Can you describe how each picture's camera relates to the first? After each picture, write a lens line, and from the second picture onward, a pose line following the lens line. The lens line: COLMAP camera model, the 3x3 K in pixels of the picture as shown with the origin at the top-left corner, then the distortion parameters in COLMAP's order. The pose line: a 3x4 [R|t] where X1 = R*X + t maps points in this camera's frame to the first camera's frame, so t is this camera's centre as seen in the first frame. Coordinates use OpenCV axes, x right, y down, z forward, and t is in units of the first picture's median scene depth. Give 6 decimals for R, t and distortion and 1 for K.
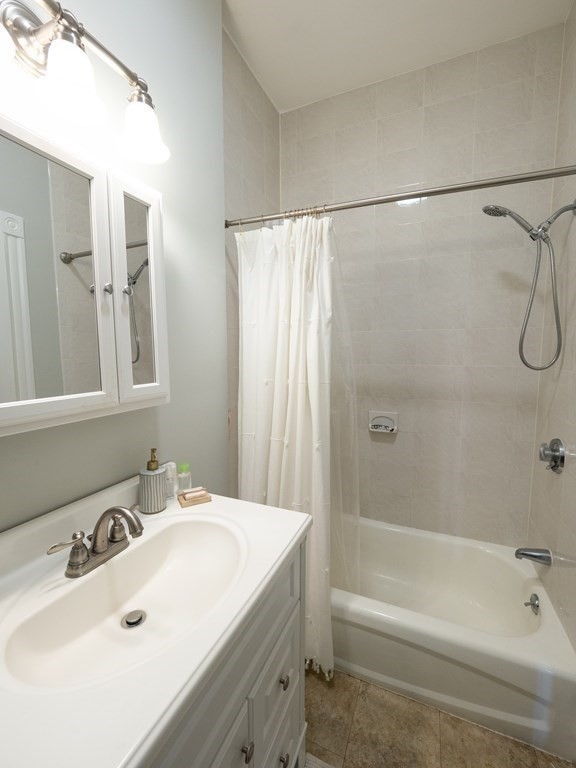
lens RADIAL K [[321.2, 0, 288.0], [0, 321.2, 384.0], [0, 0, 1]] dist [-0.017455, -0.000658]
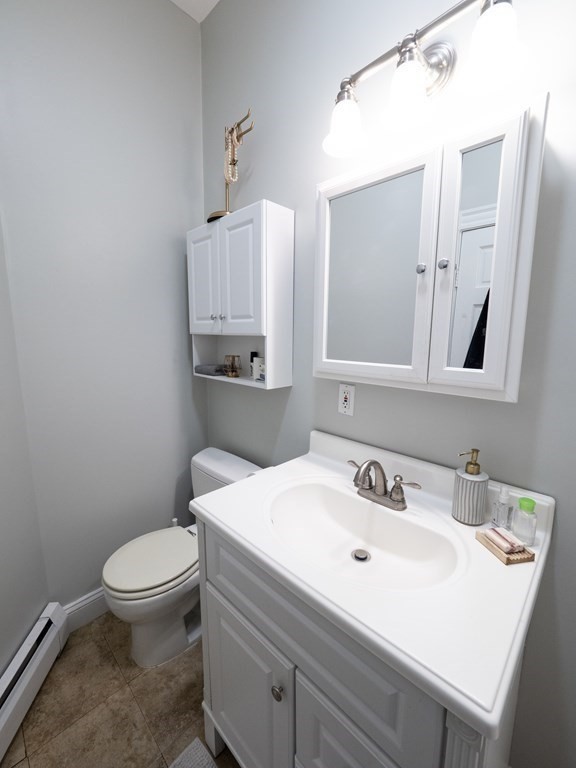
lens RADIAL K [[321.2, 0, 288.0], [0, 321.2, 384.0], [0, 0, 1]] dist [-0.017455, -0.000658]
pose [[-0.351479, 0.157304, -0.922886, 0.591460], [-0.104557, 0.973020, 0.205670, -0.099600], [0.930339, 0.168783, -0.325549, 0.980139]]
